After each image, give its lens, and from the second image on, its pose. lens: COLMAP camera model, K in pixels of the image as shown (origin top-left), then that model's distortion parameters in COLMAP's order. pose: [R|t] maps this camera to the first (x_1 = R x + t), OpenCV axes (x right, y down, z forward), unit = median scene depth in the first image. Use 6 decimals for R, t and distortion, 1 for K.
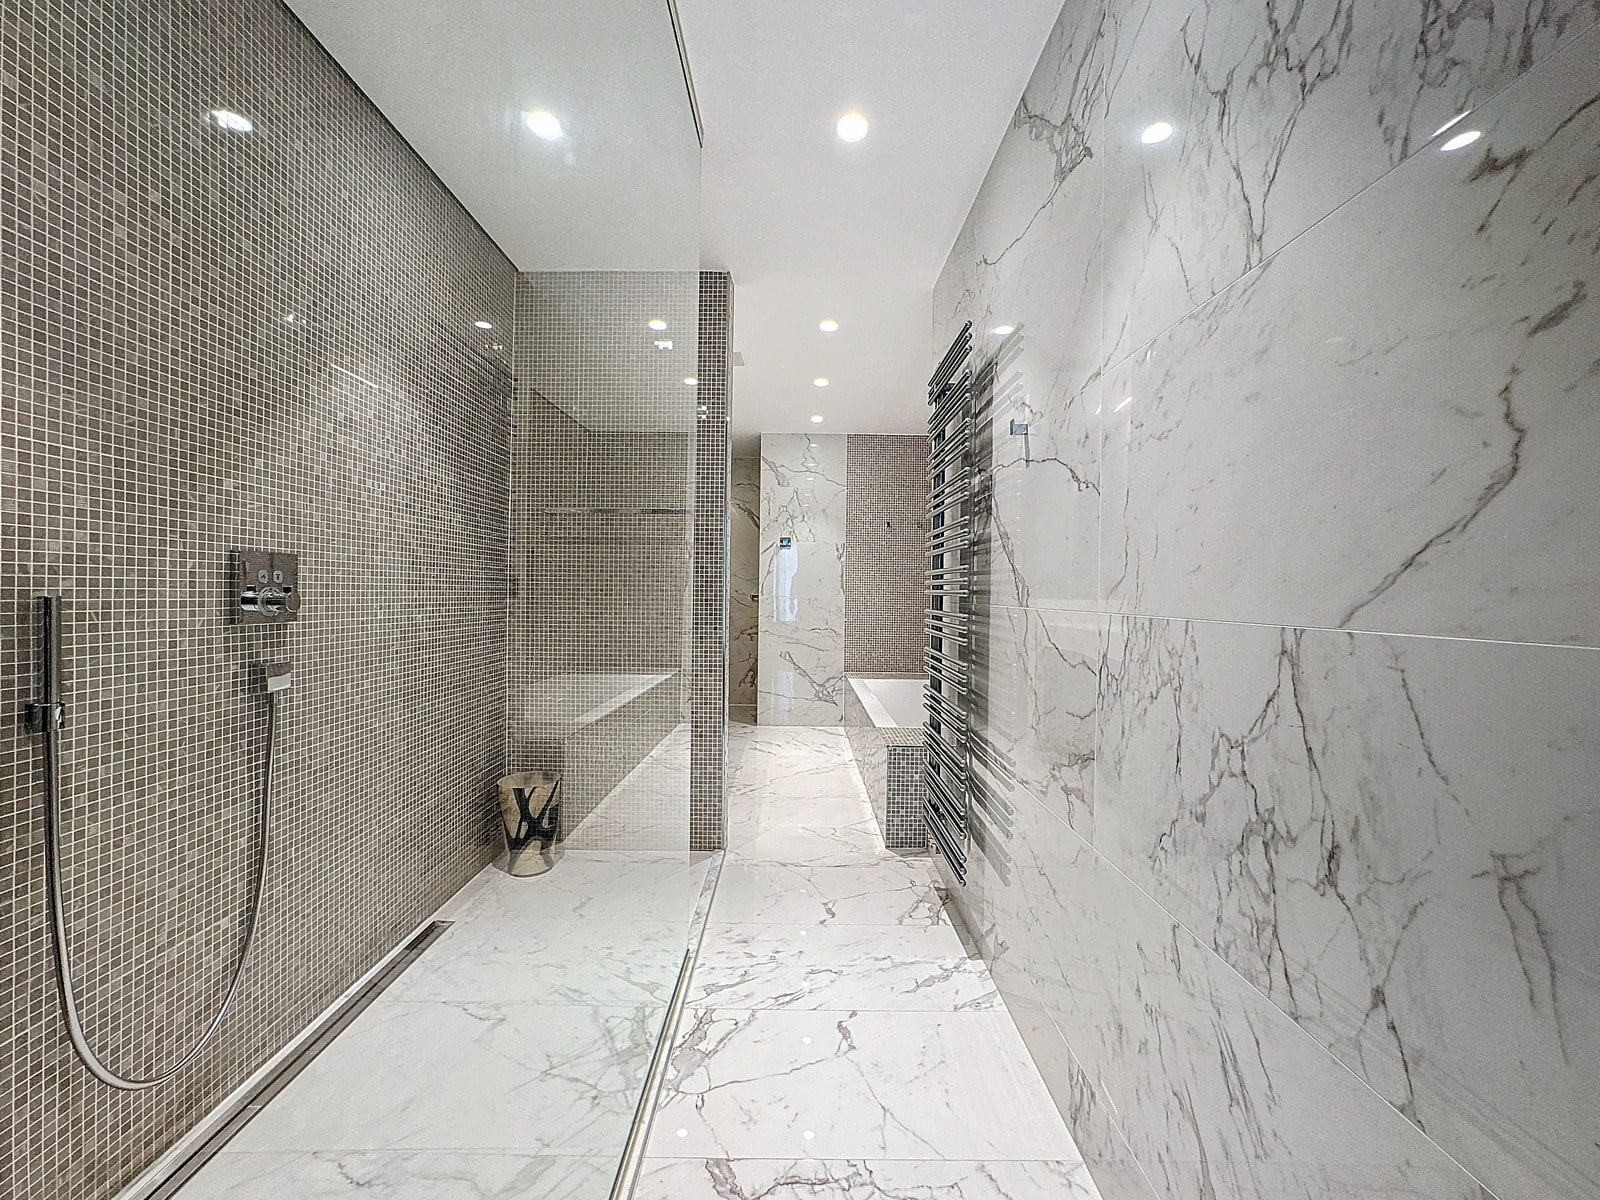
lens RADIAL K [[651.0, 0, 799.5], [0, 651.0, 599.1], [0, 0, 1]] dist [-0.014838, 0.003706]
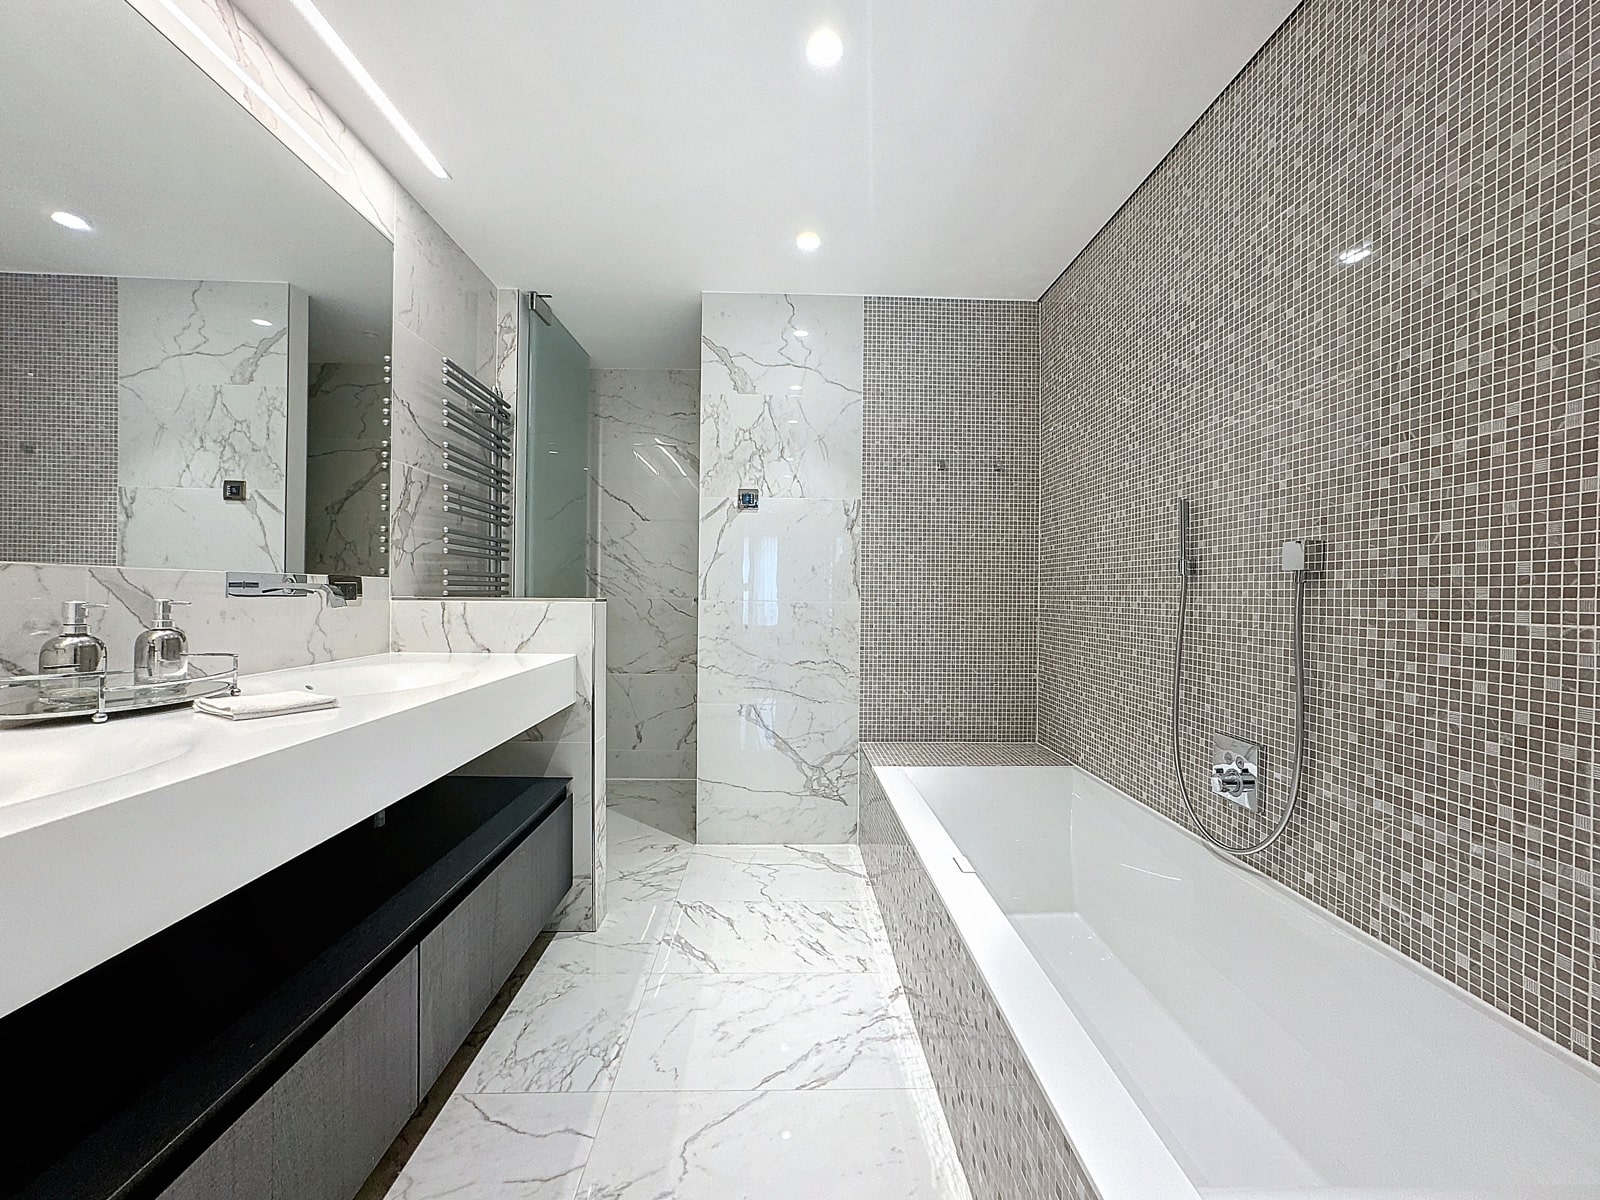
lens RADIAL K [[651.0, 0, 802.1], [0, 651.0, 597.2], [0, 0, 1]] dist [-0.014838, 0.003706]
pose [[0.999493, -0.002362, 0.031753, 0.005056], [0.002493, 0.999988, -0.004106, -0.004514], [-0.031743, 0.004183, 0.999487, 0.470111]]
